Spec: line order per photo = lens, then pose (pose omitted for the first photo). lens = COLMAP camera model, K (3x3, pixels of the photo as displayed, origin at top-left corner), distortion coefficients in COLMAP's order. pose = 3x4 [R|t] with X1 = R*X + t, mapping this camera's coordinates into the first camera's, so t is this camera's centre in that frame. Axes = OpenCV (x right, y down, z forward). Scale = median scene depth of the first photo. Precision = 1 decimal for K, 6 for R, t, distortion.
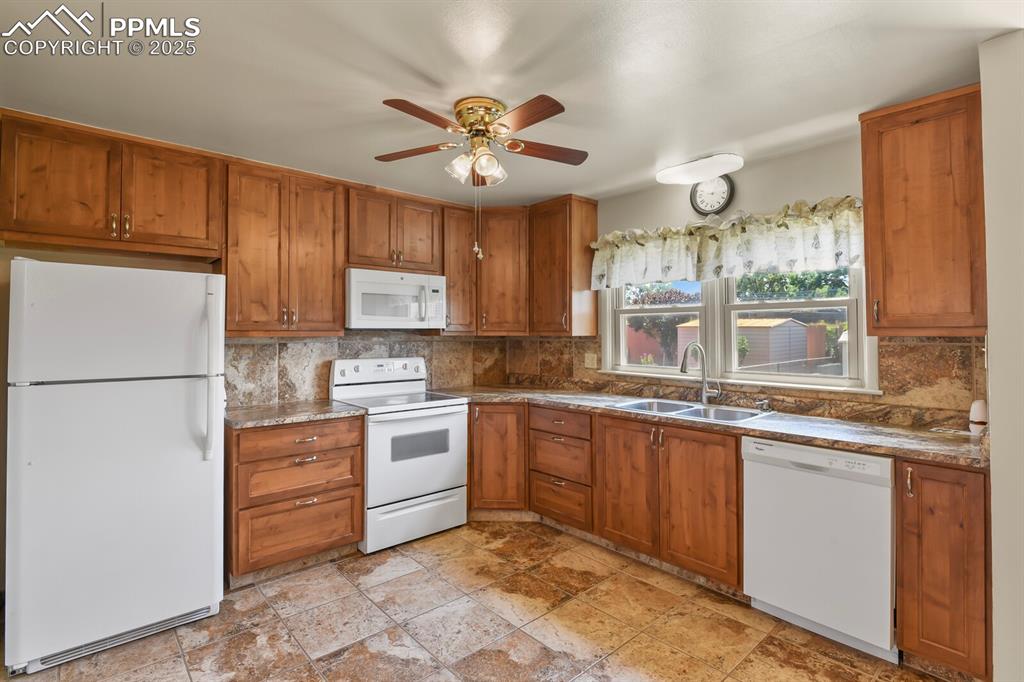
lens RADIAL K [[498.7, 0, 508.8], [0, 498.7, 322.7], [0, 0, 1]] dist [-0.009124, -0.003763]
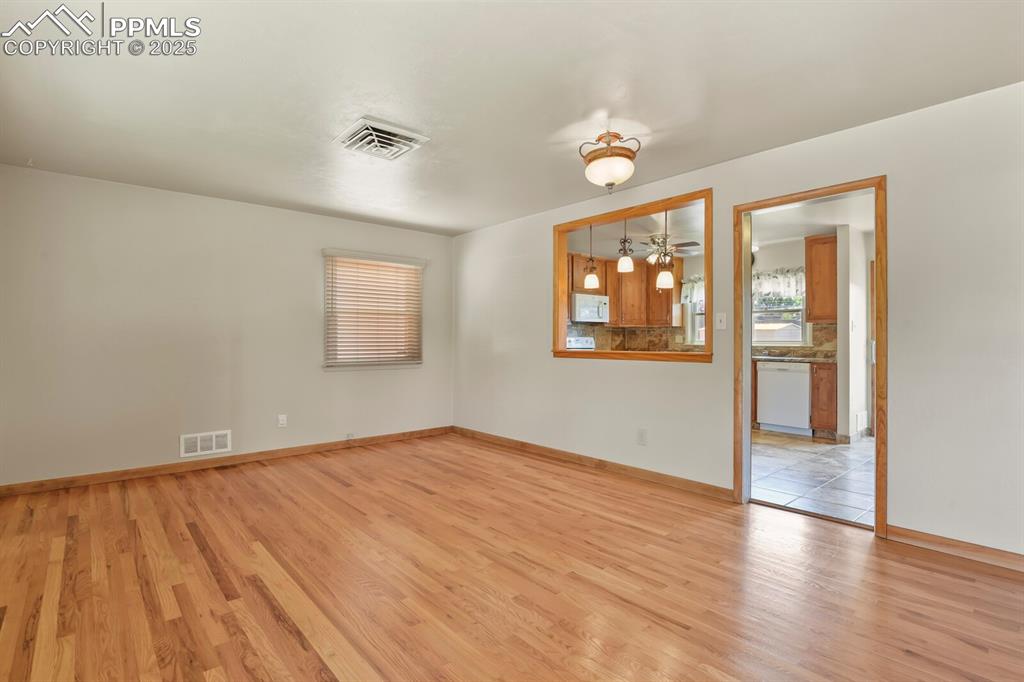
lens RADIAL K [[498.7, 0, 507.0], [0, 498.7, 339.6], [0, 0, 1]] dist [-0.009124, -0.003763]
pose [[0.999833, 0.003528, -0.017952, -0.647907], [-0.003190, 0.999818, 0.018811, 0.058351], [0.018015, -0.018750, 0.999662, -1.325386]]
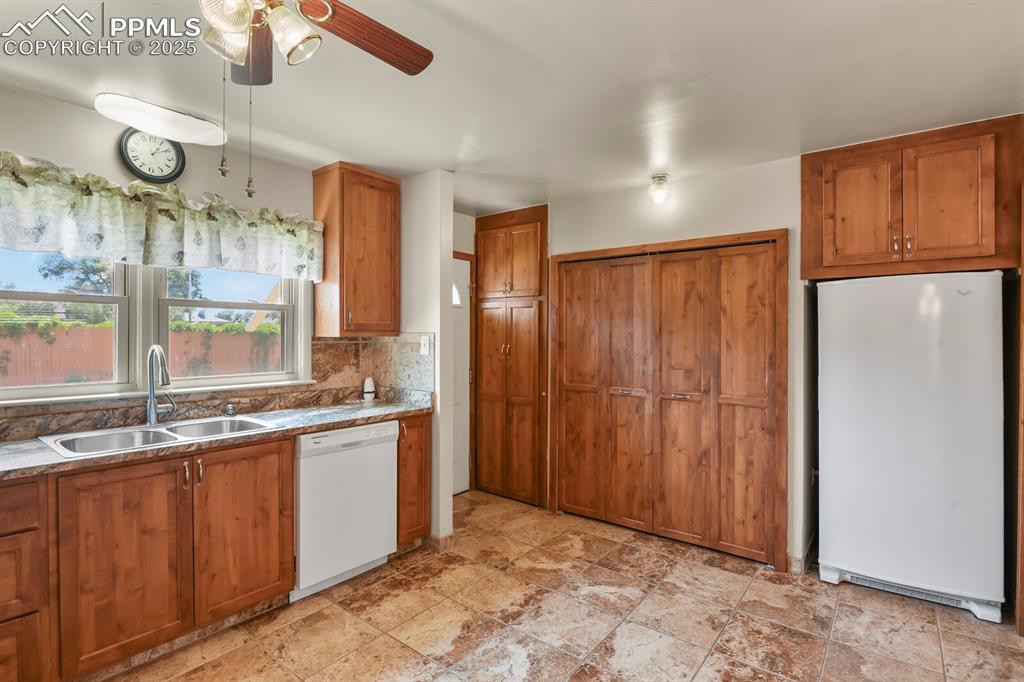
lens RADIAL K [[498.7, 0, 512.5], [0, 498.7, 337.2], [0, 0, 1]] dist [-0.009124, -0.003763]
pose [[-0.181753, -0.004059, 0.983336, -0.499679], [-0.024924, 0.999689, -0.000480, 0.014374], [-0.983028, -0.024596, -0.181797, 0.634137]]
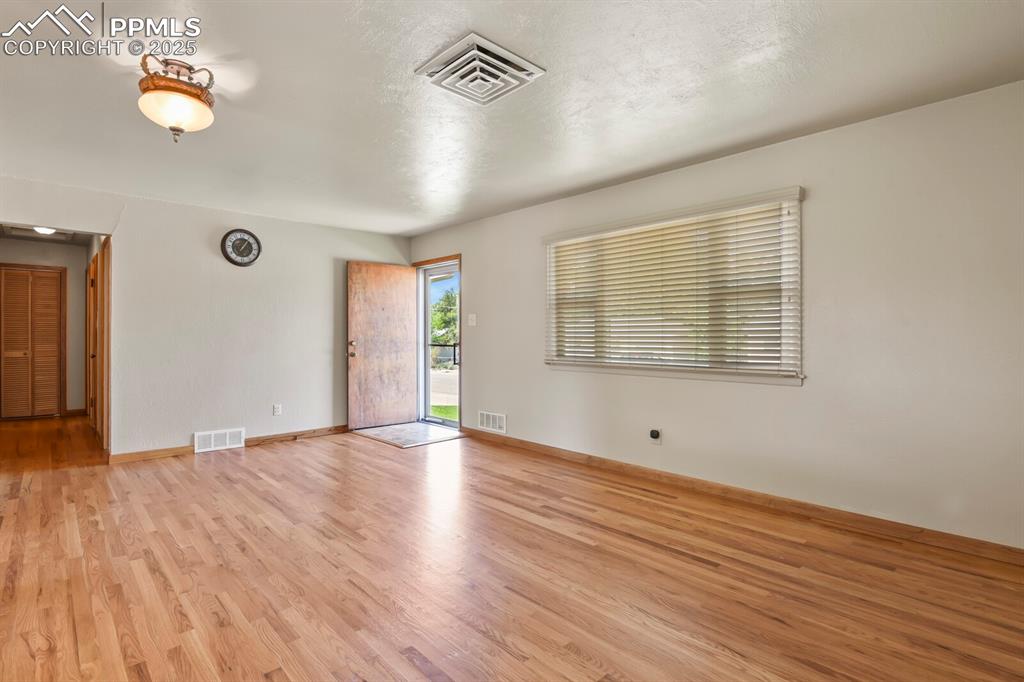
lens RADIAL K [[498.7, 0, 509.8], [0, 498.7, 332.3], [0, 0, 1]] dist [-0.009124, -0.003763]
pose [[-0.999562, 0.000557, -0.029601, -0.968566], [0.001326, 0.999663, -0.025944, 0.097656], [0.029576, -0.025972, -0.999225, 0.579197]]
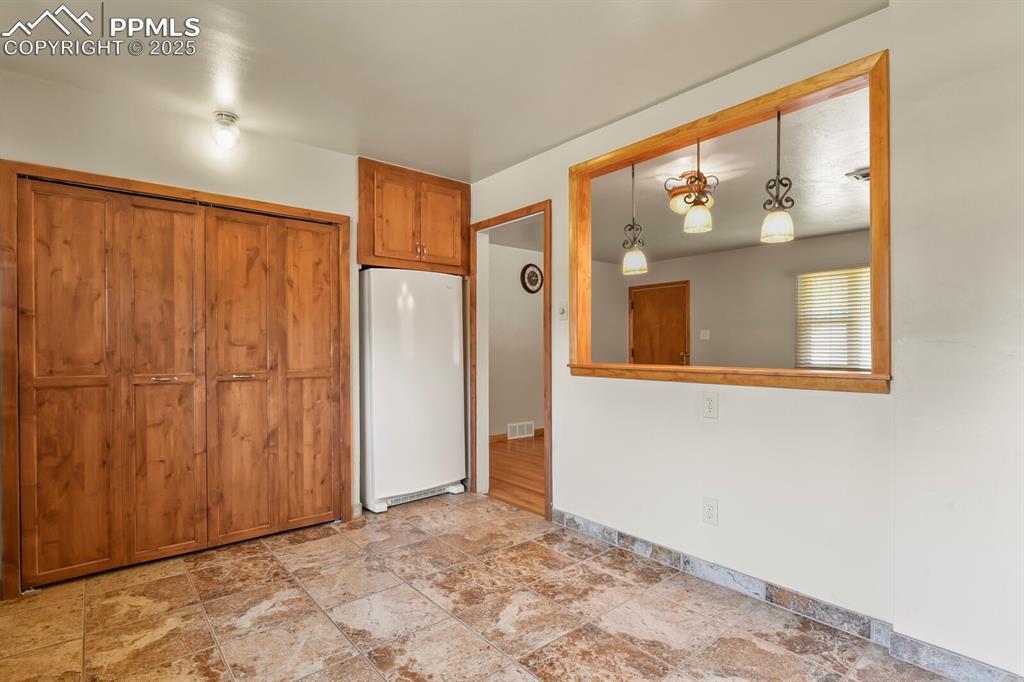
lens RADIAL K [[498.7, 0, 510.6], [0, 498.7, 348.6], [0, 0, 1]] dist [-0.009124, -0.003763]
pose [[-0.999727, 0.003208, 0.023131, -0.022074], [0.002833, 0.999864, -0.016256, 0.099848], [-0.023180, -0.016186, -0.999600, 1.025605]]
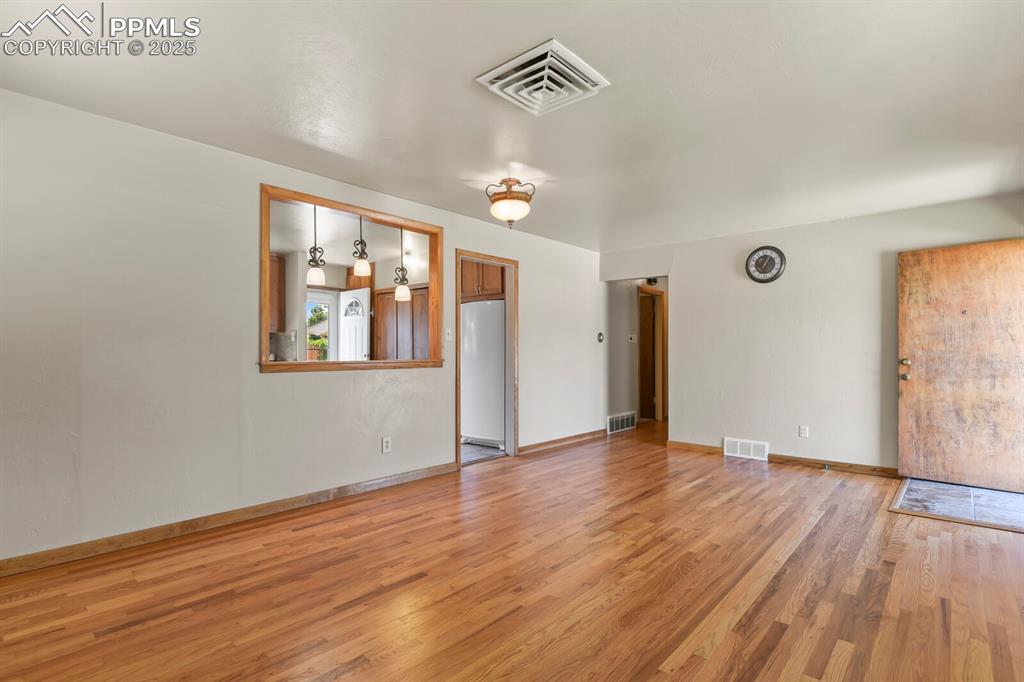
lens RADIAL K [[498.7, 0, 512.4], [0, 498.7, 353.6], [0, 0, 1]] dist [-0.009124, -0.003763]
pose [[-0.115122, -0.004786, 0.993340, -1.744748], [-0.021135, 0.999774, 0.002368, 0.085876], [-0.993127, -0.020722, -0.115197, -0.103671]]
